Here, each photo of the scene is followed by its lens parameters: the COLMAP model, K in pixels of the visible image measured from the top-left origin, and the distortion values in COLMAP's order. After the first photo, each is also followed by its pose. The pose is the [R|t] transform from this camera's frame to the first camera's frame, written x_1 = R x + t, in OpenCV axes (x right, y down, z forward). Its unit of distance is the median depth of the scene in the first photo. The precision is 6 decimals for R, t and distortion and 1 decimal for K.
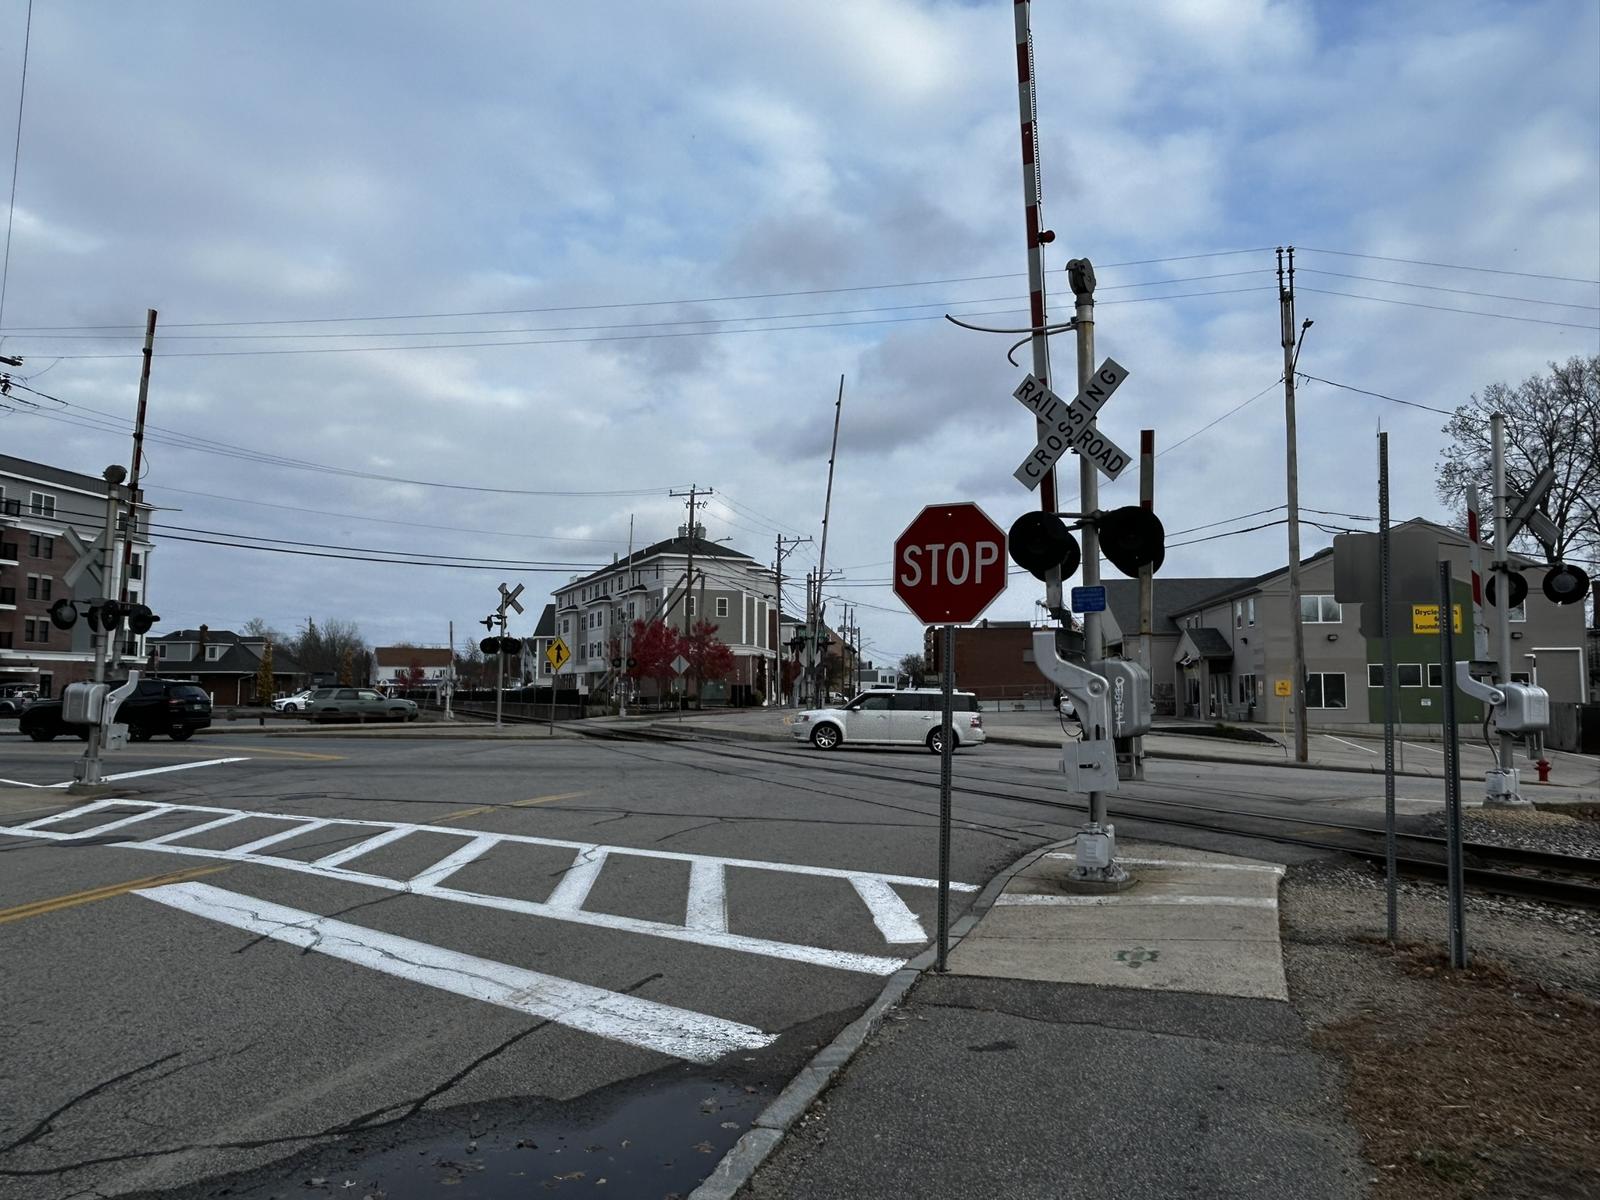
lens RADIAL K [[1178.8, 0, 791.7], [0, 1178.8, 607.0], [0, 0, 1]] dist [-0.000098, -0.014094]
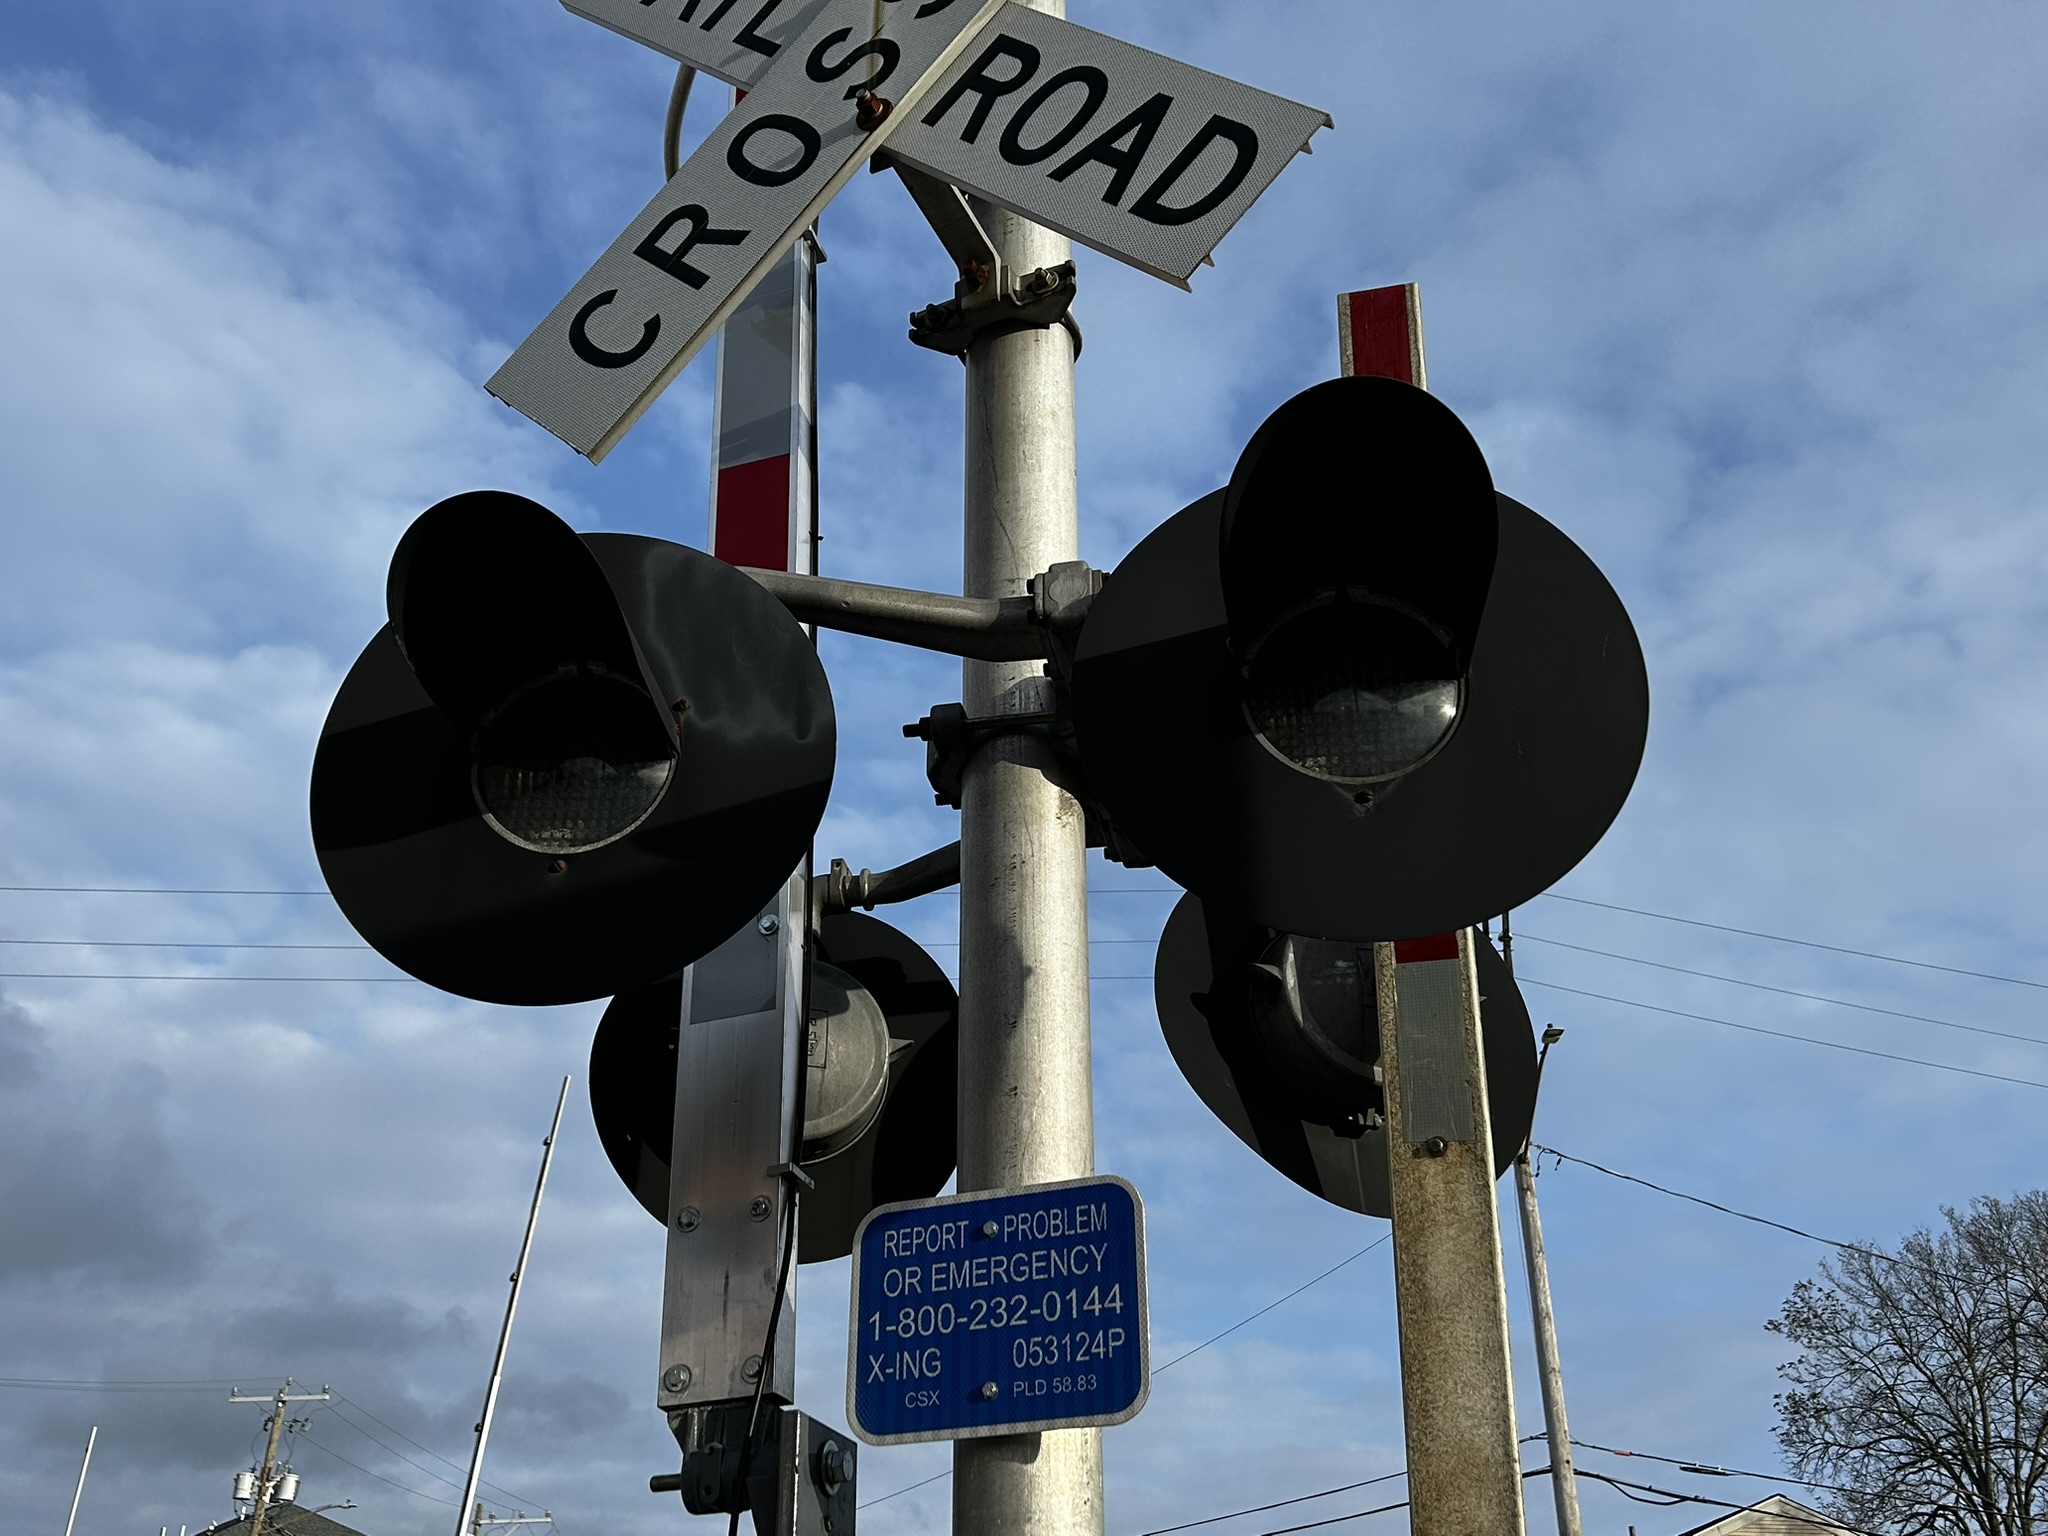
lens RADIAL K [[1926.5, 0, 1007.2], [0, 1926.5, 768.8], [0, 0, 1]] dist [0.021661, 0.000000]
pose [[0.981836, 0.097424, 0.162807, 0.195286], [-0.017465, 0.900863, -0.433751, 0.023724], [-0.188925, 0.423029, 0.886202, 0.729540]]
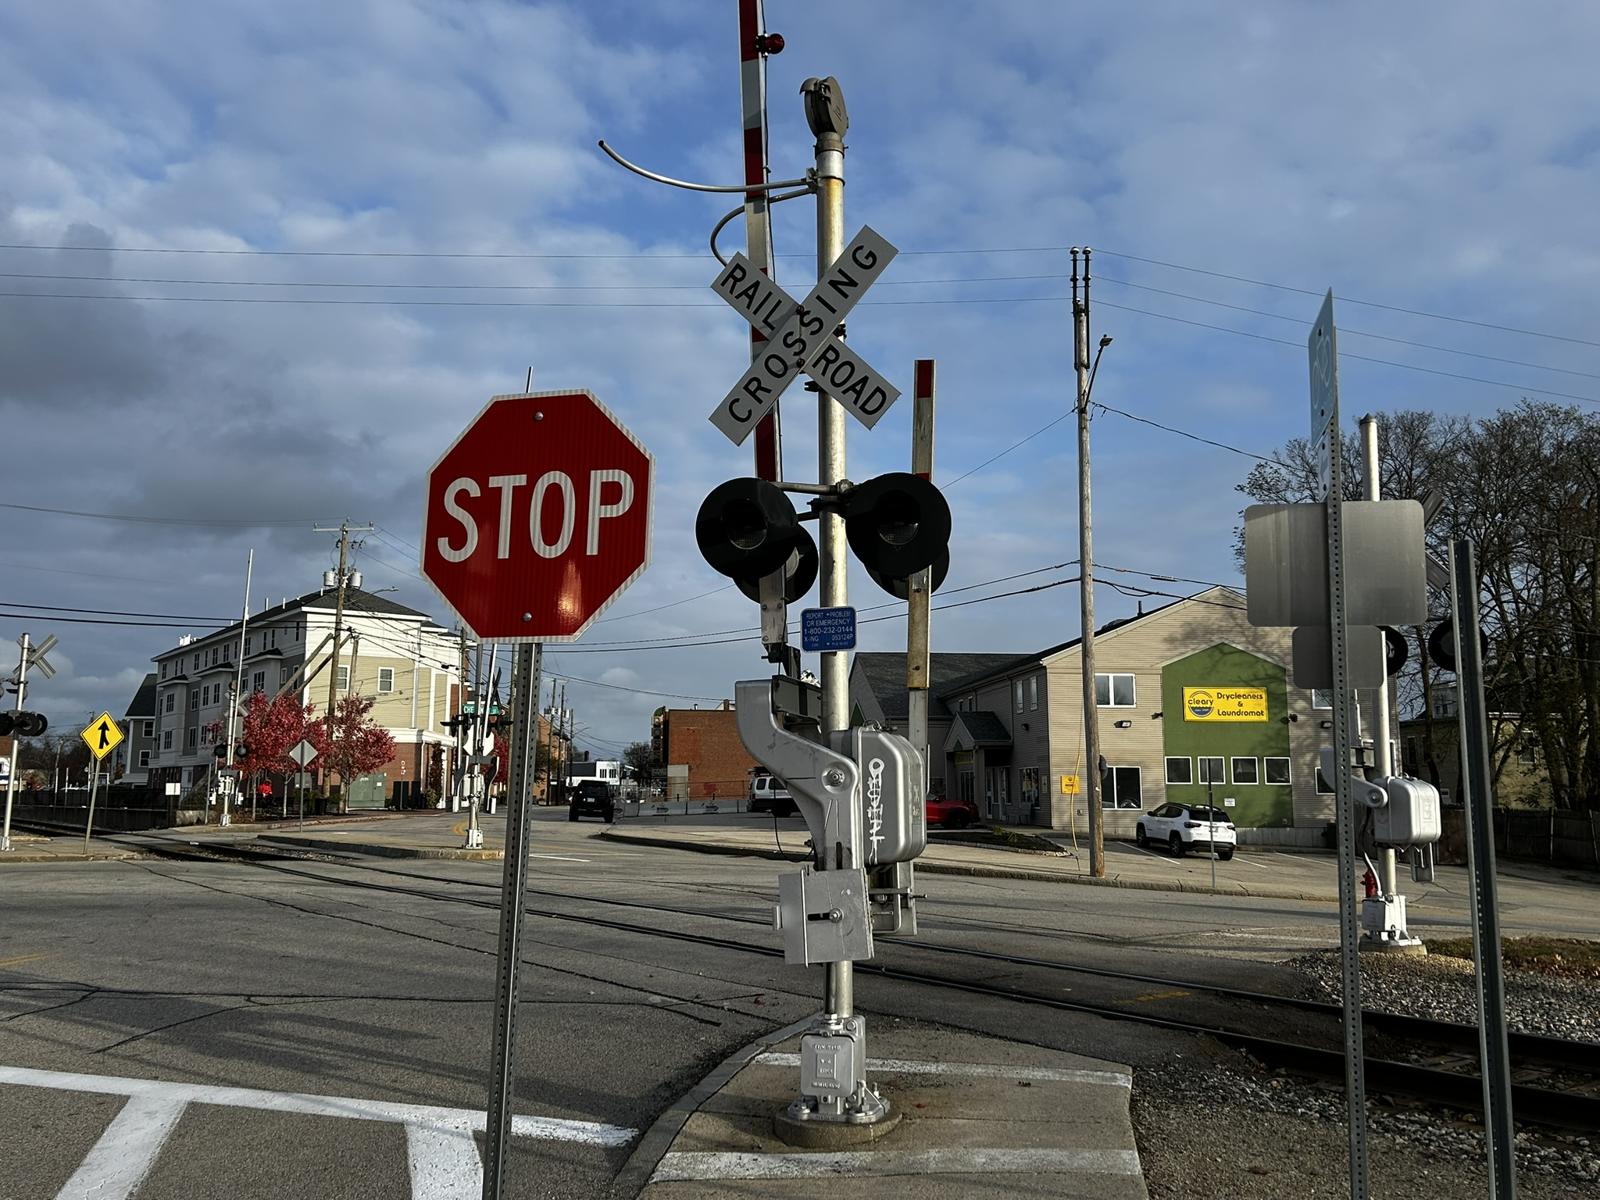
lens RADIAL K [[1364.2, 0, 805.2], [0, 1364.2, 598.2], [0, 0, 1]] dist [0.077448, -0.021977]
pose [[0.976862, 0.029465, 0.211832, 0.083393], [-0.015212, 0.997528, -0.068603, 0.022612], [-0.213330, 0.063794, 0.974895, 0.291572]]
